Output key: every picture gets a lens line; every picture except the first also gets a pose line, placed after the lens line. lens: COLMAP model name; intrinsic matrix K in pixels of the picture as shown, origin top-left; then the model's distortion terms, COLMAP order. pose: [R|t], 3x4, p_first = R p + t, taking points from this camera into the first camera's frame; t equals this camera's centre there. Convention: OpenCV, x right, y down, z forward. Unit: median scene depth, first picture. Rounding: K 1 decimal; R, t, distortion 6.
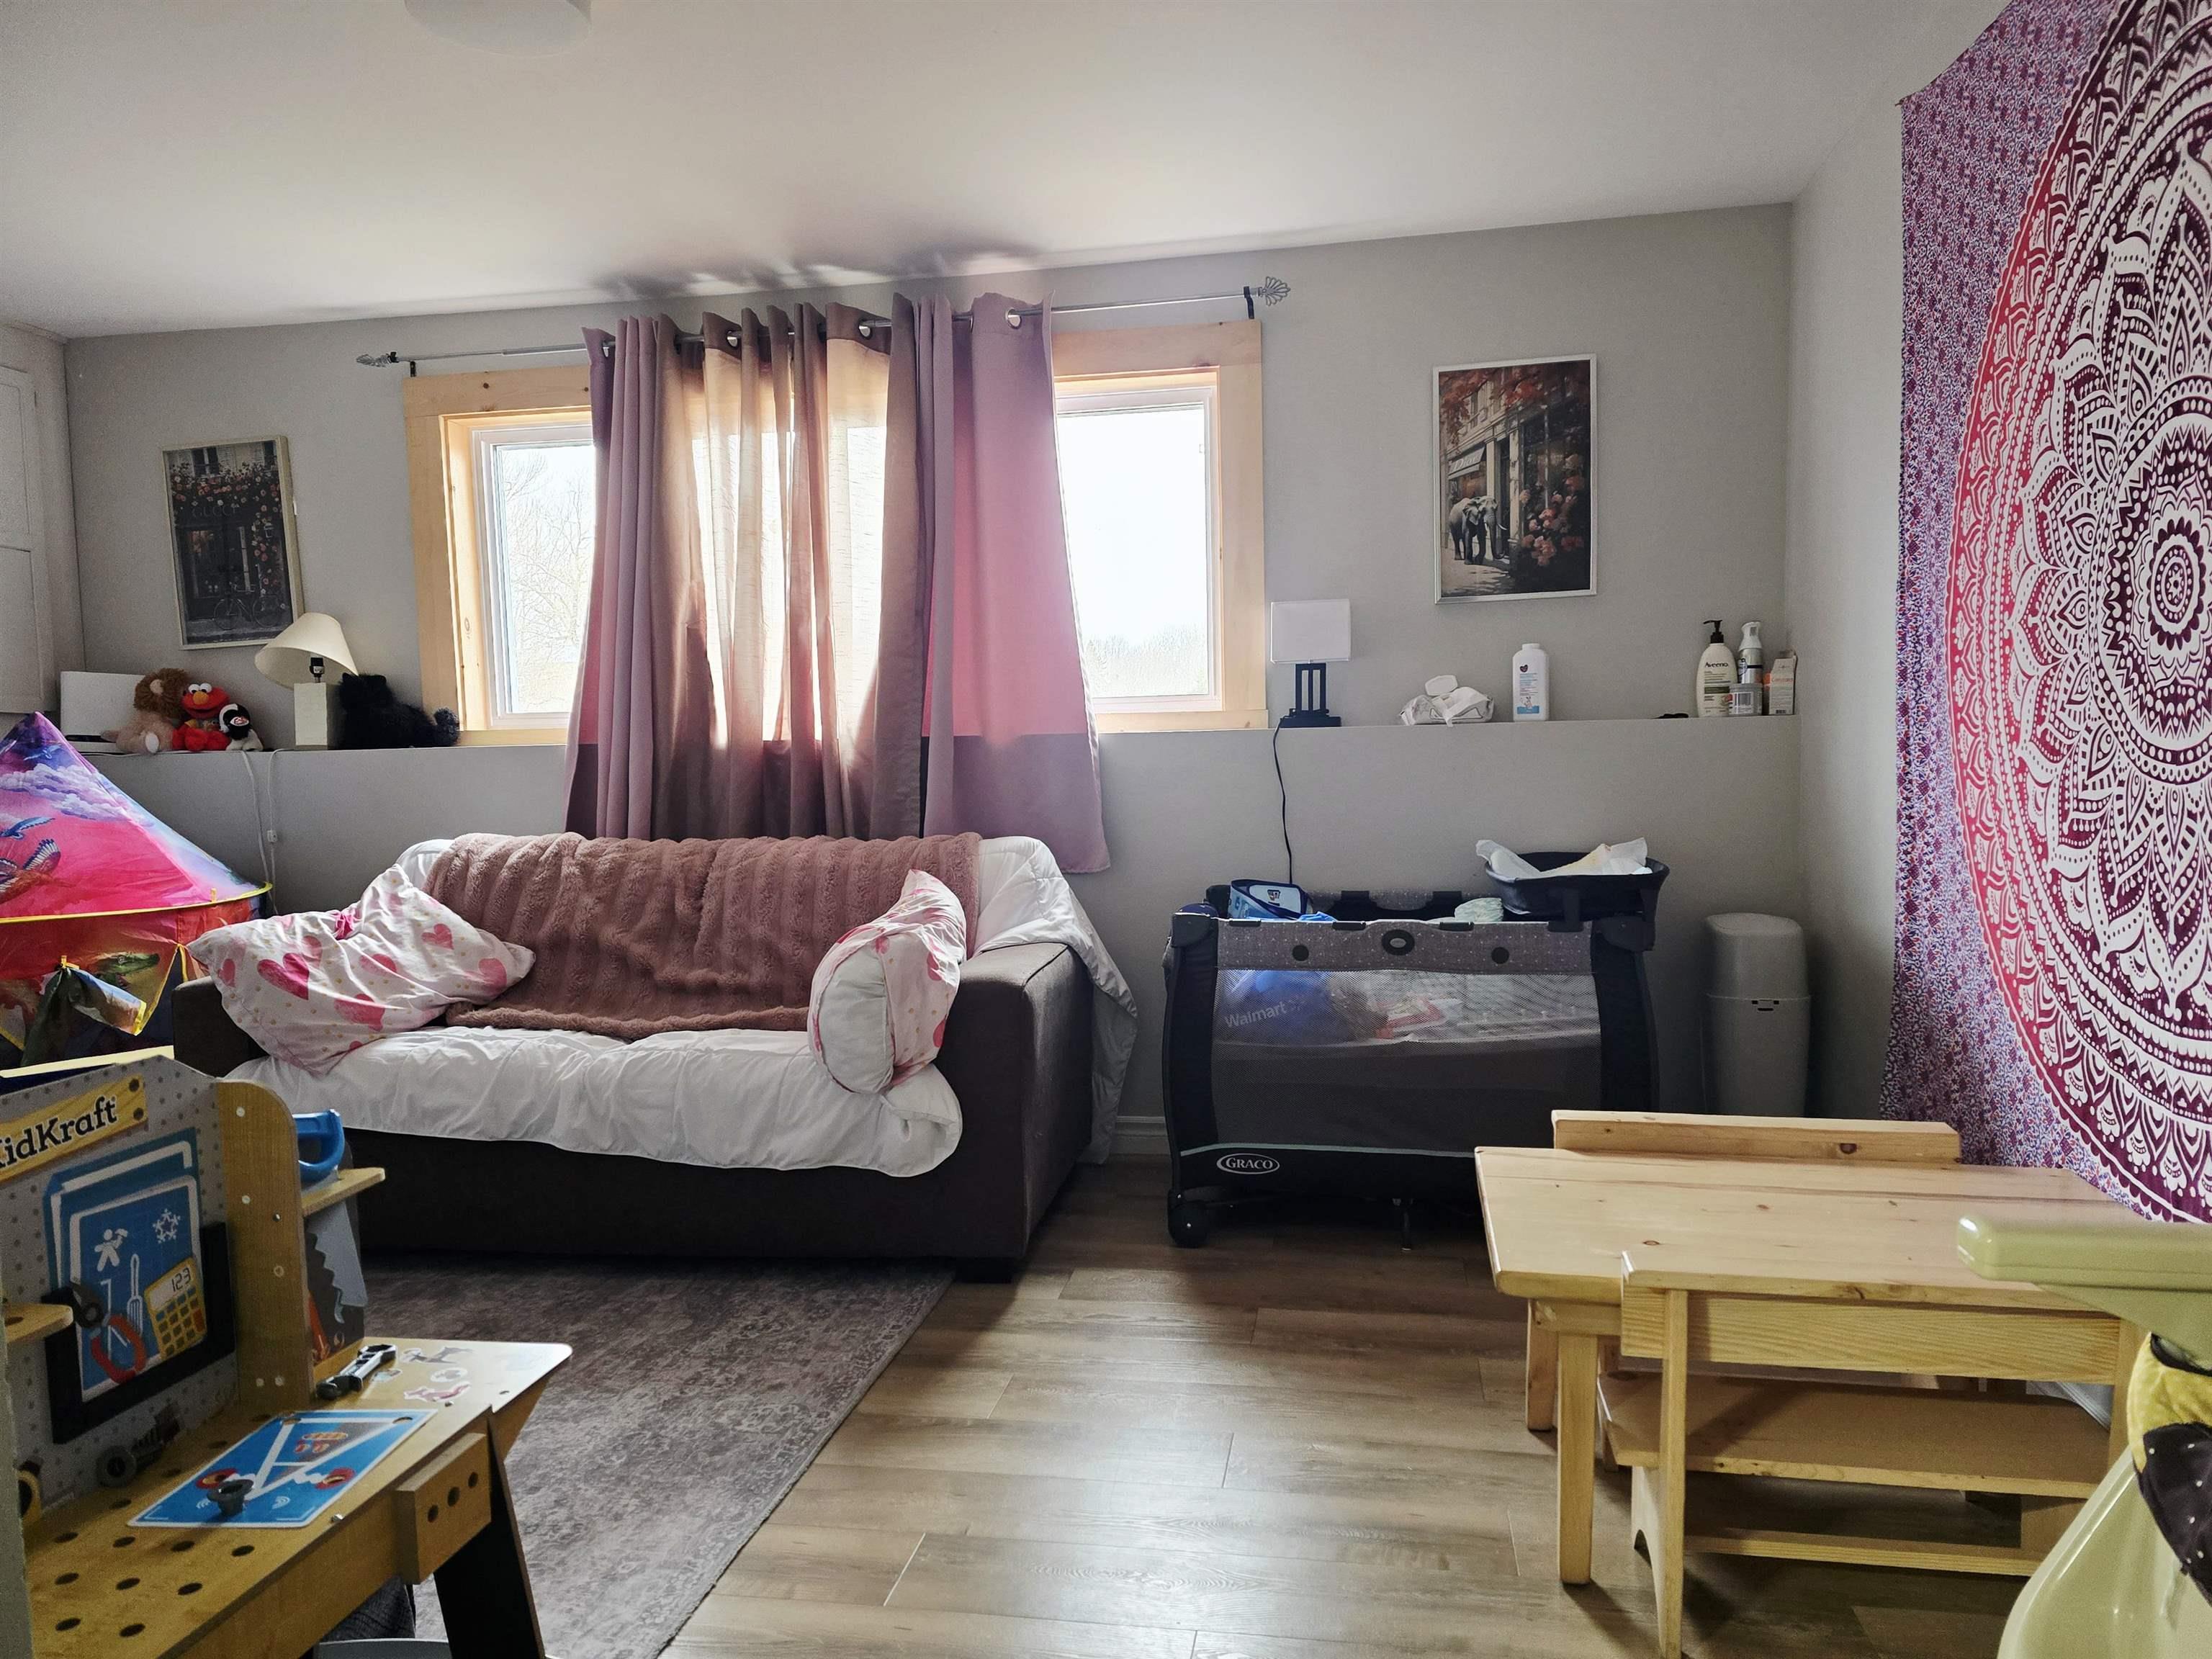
lens RADIAL K [[1477.7, 0, 1113.0], [0, 1477.7, 837.1], [0, 0, 1]] dist [0.065588, -0.059879]
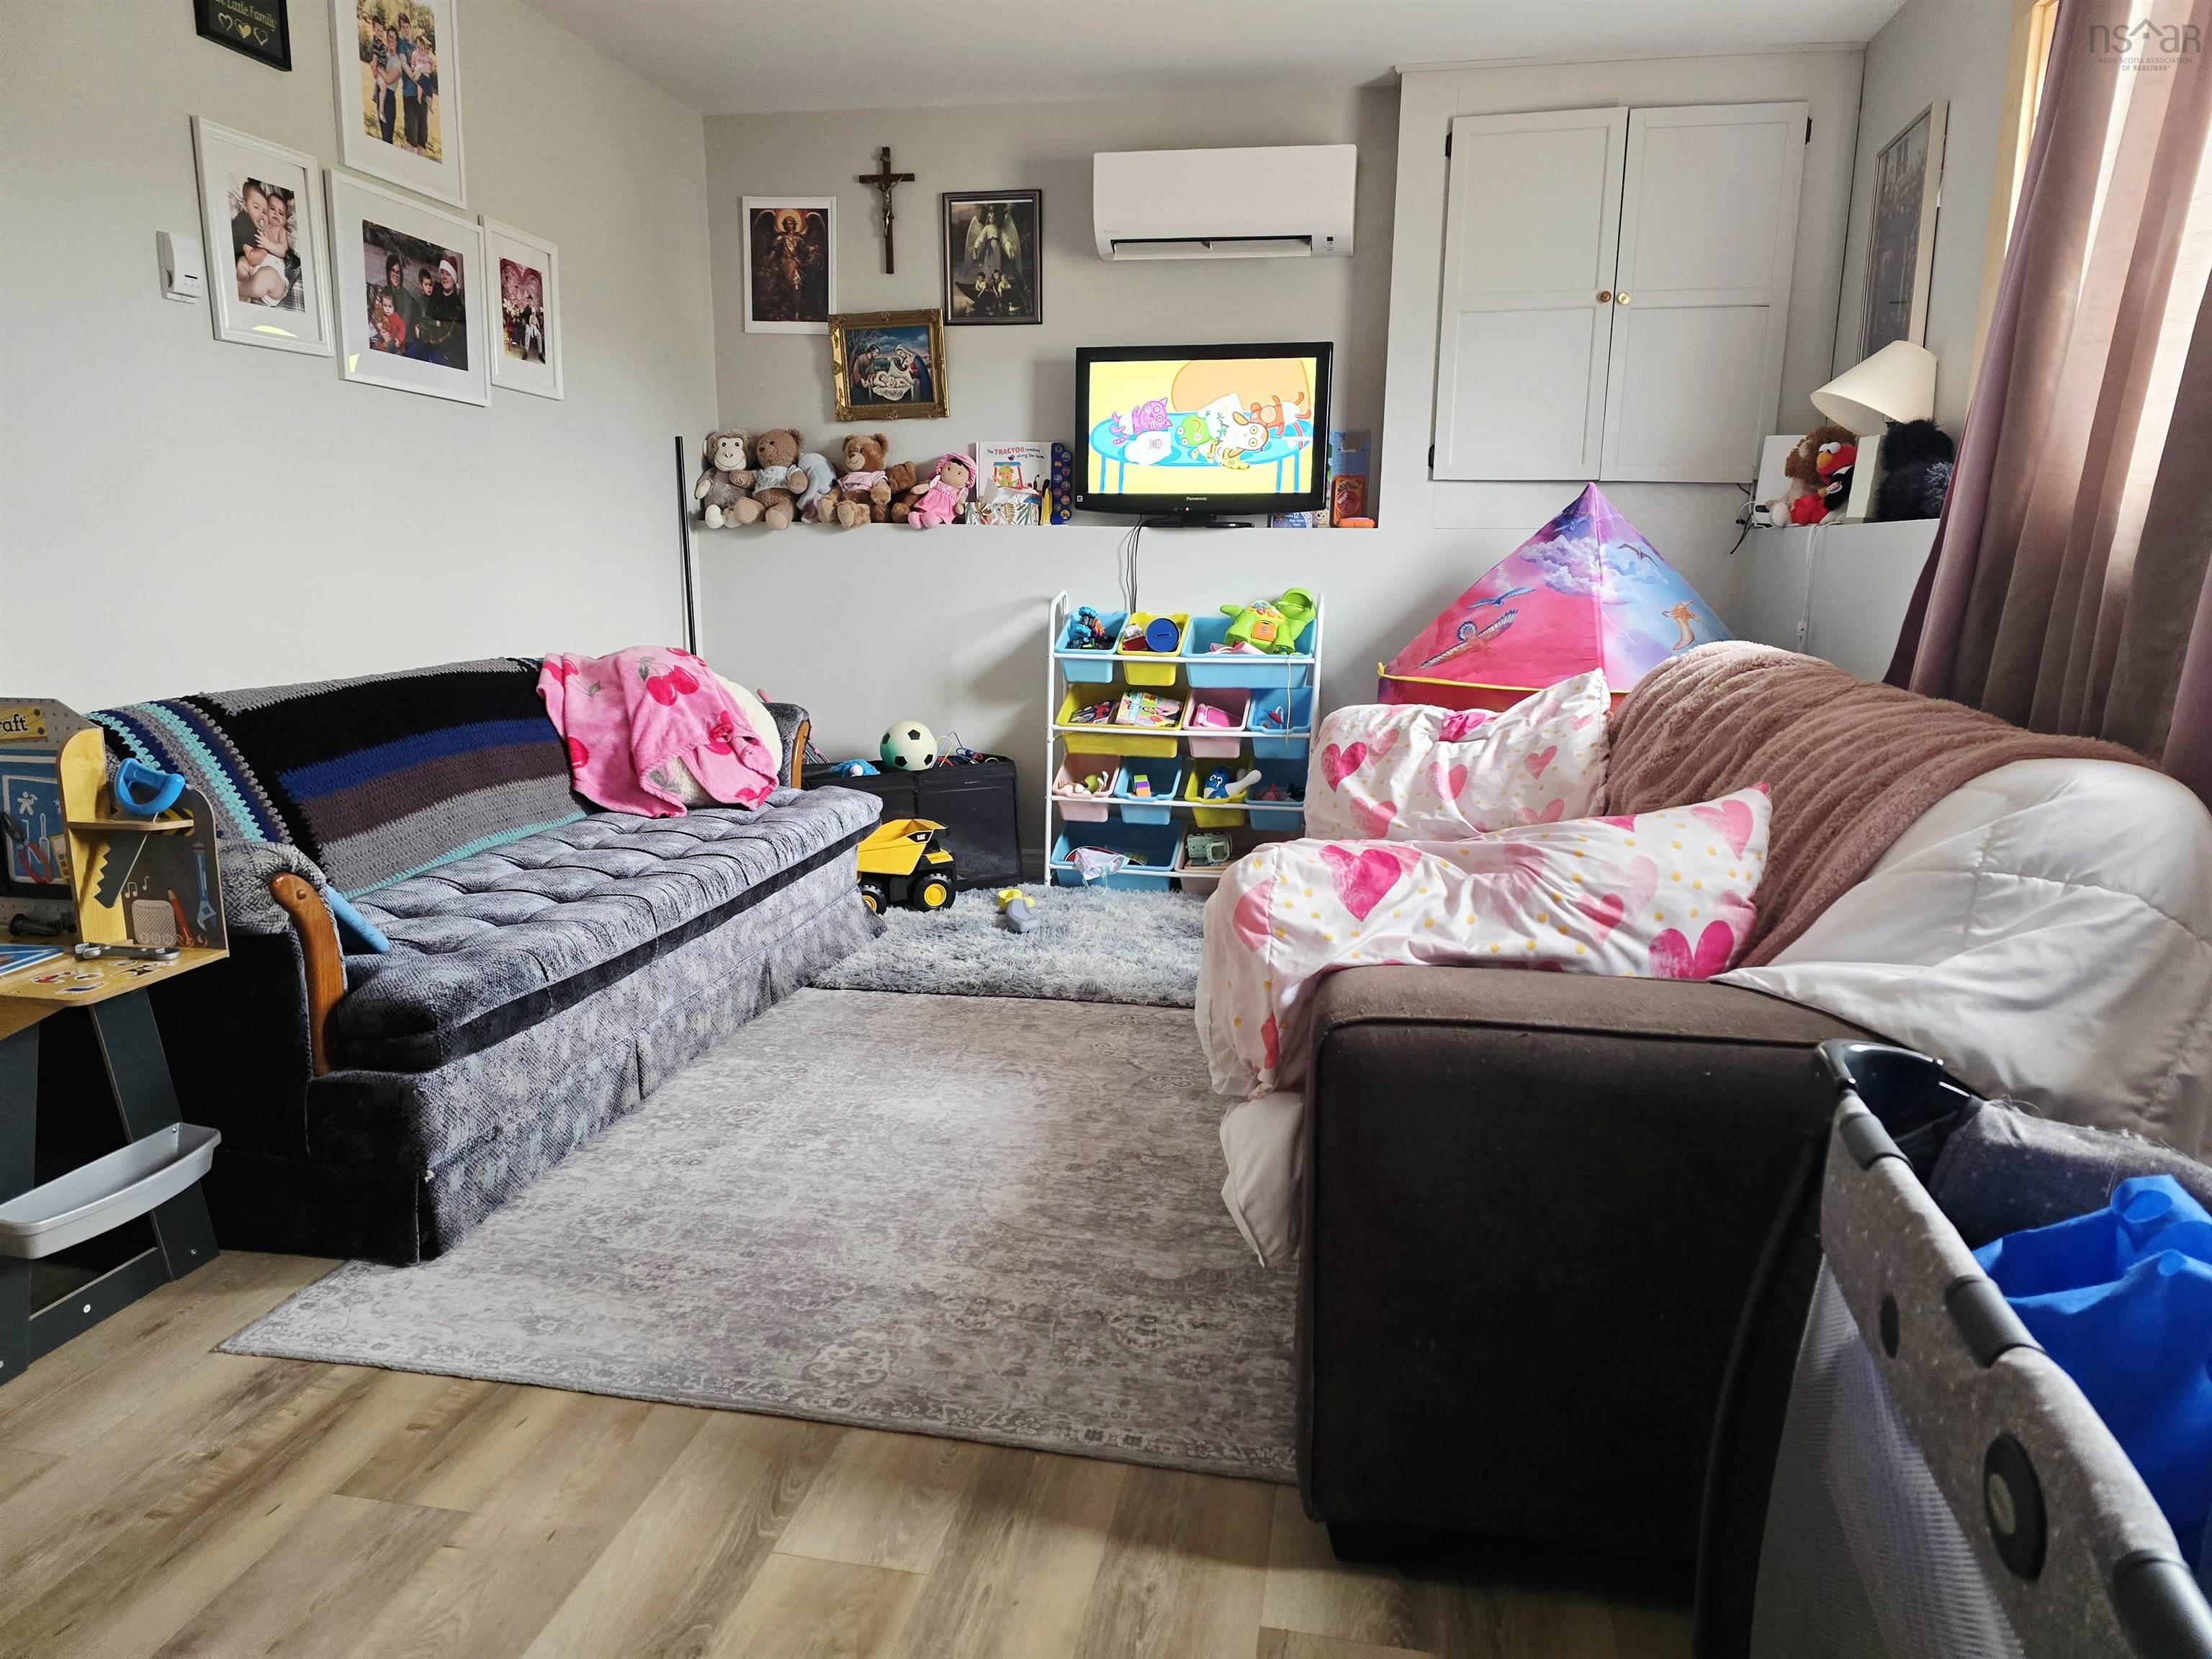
lens RADIAL K [[1477.7, 0, 1111.7], [0, 1477.7, 828.7], [0, 0, 1]] dist [0.065588, -0.059879]
pose [[-0.014865, 0.210430, -0.977496, 0.506004], [-0.071191, 0.974900, 0.210954, -0.074180], [0.997352, 0.072725, 0.000489, 1.147133]]
